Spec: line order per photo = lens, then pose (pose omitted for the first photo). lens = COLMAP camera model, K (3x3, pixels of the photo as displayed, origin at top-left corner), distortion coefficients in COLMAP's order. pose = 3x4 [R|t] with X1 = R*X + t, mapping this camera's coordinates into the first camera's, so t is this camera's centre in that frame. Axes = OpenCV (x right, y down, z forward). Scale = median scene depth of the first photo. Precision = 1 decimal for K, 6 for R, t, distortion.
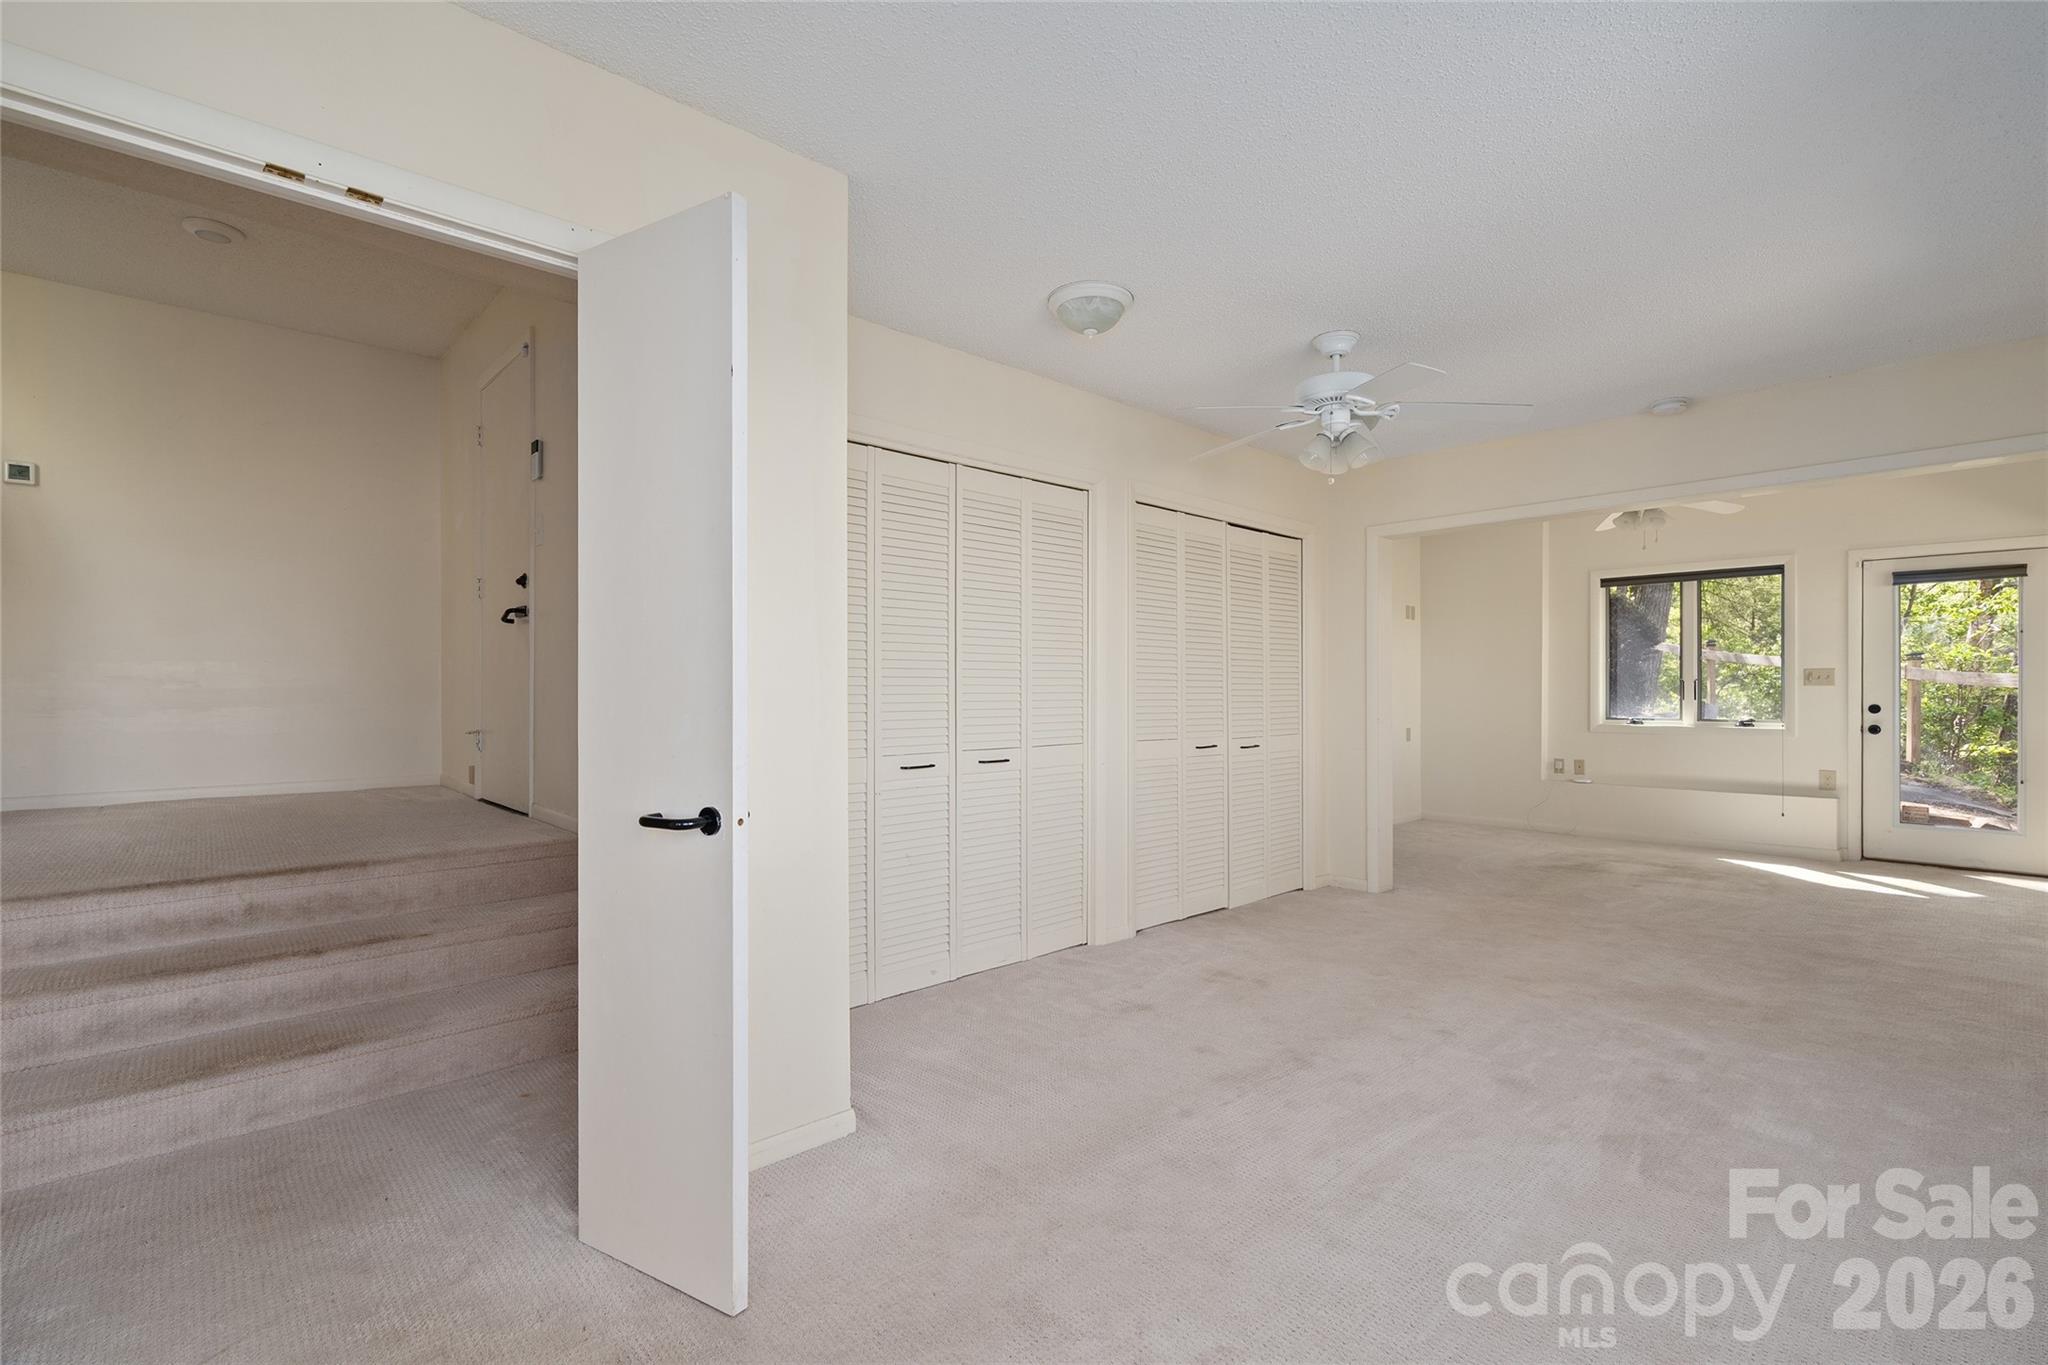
lens RADIAL K [[928.0, 0, 1015.1], [0, 928.0, 687.4], [0, 0, 1]] dist [-0.003160, 0.000453]
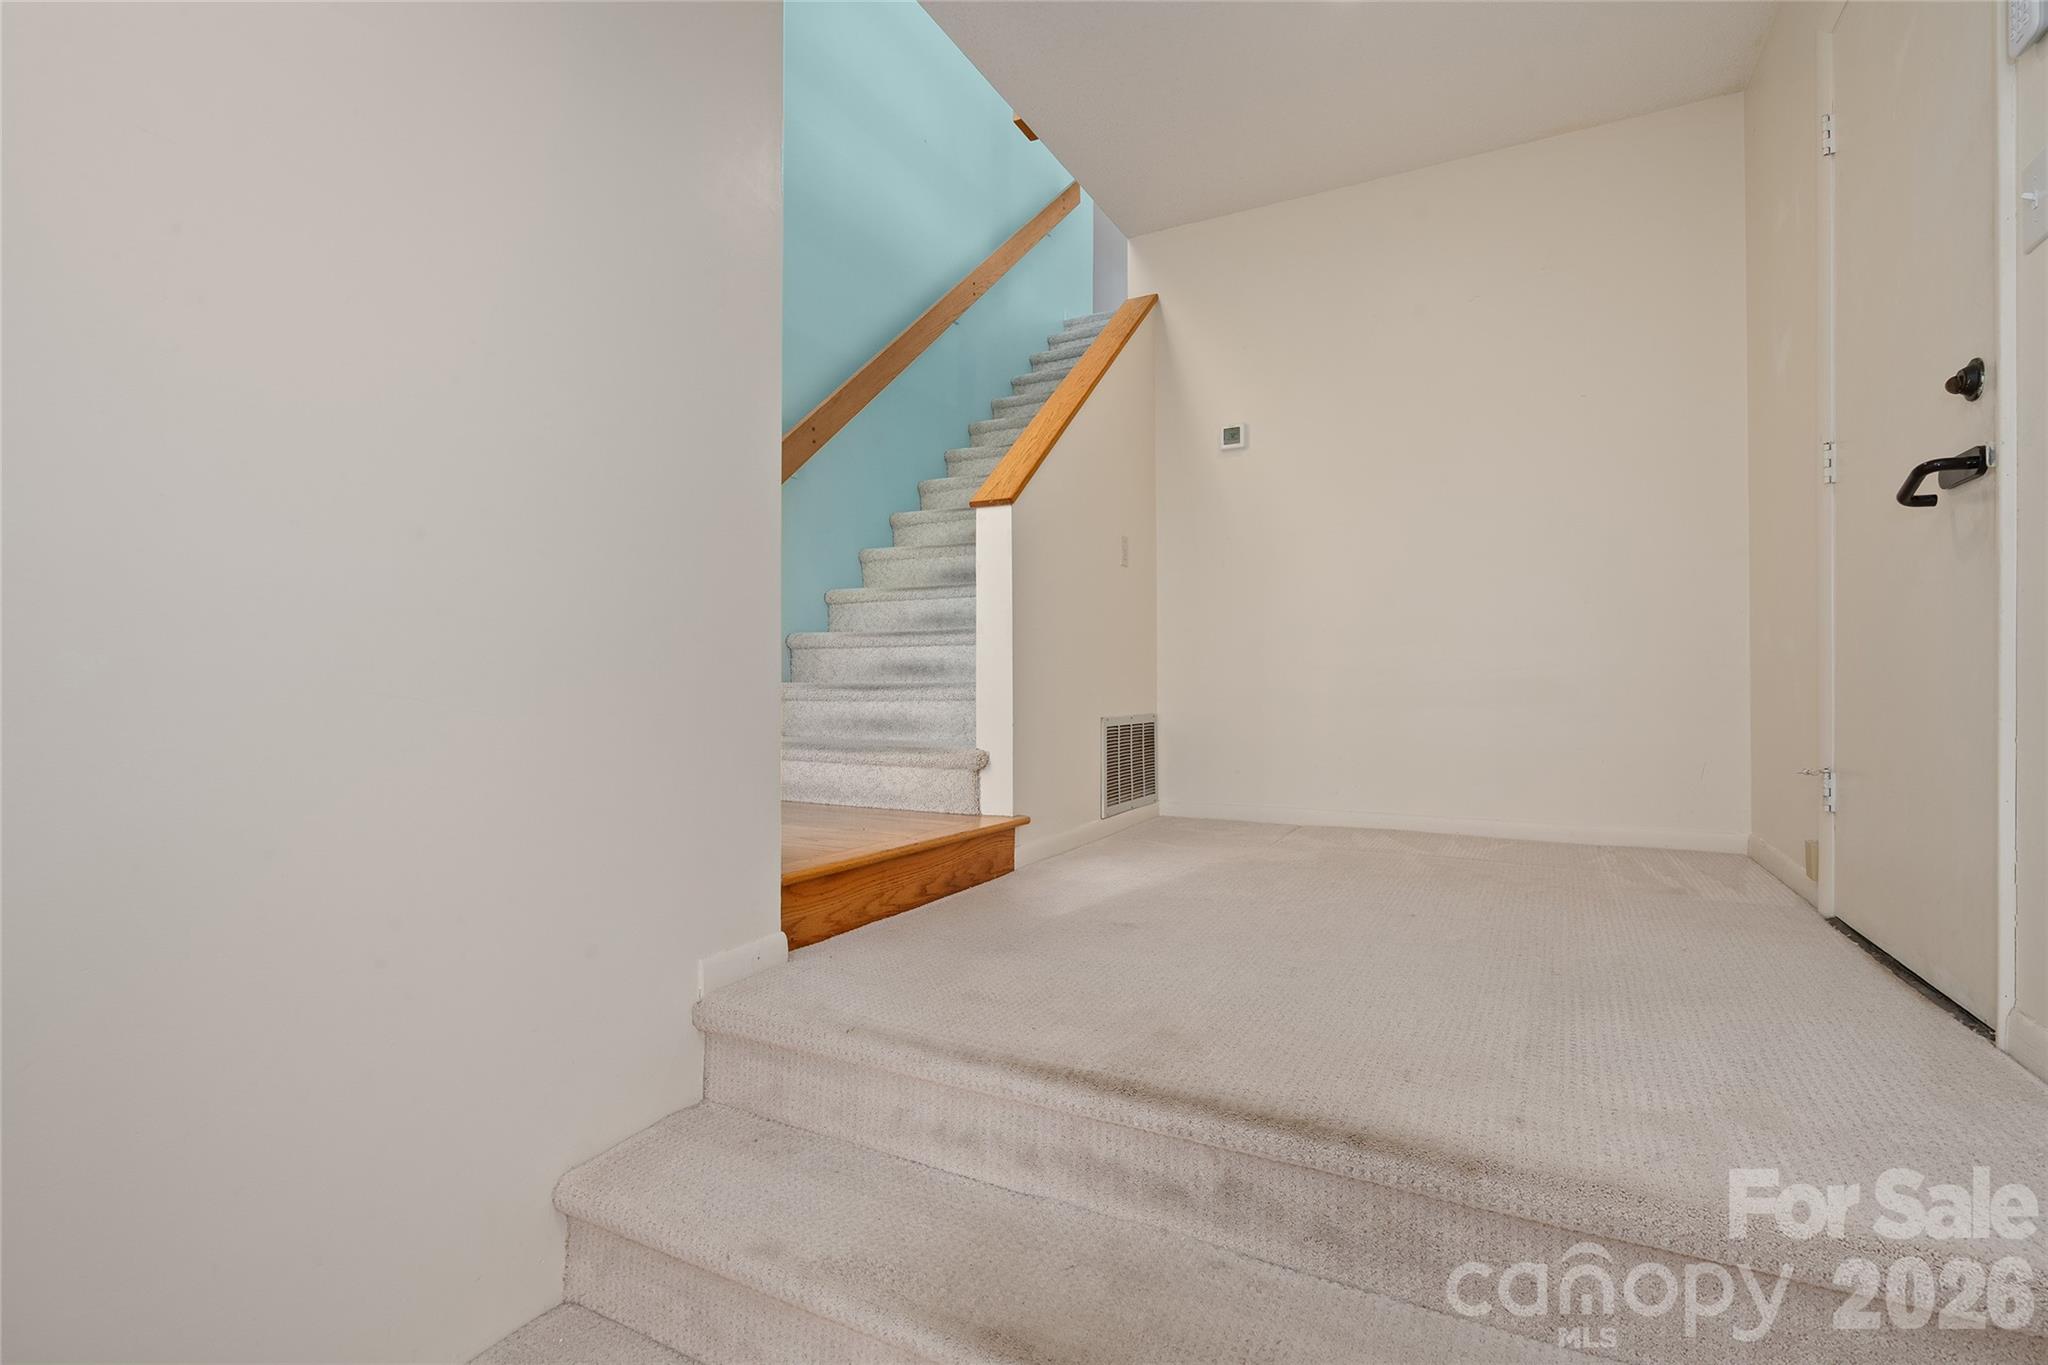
lens RADIAL K [[928.0, 0, 1015.1], [0, 928.0, 687.4], [0, 0, 1]] dist [-0.003160, 0.000453]
pose [[0.319779, 0.006817, -0.947467, -0.306273], [0.002175, 0.999966, 0.007928, 0.000443], [0.947490, -0.004596, 0.319754, 0.529932]]
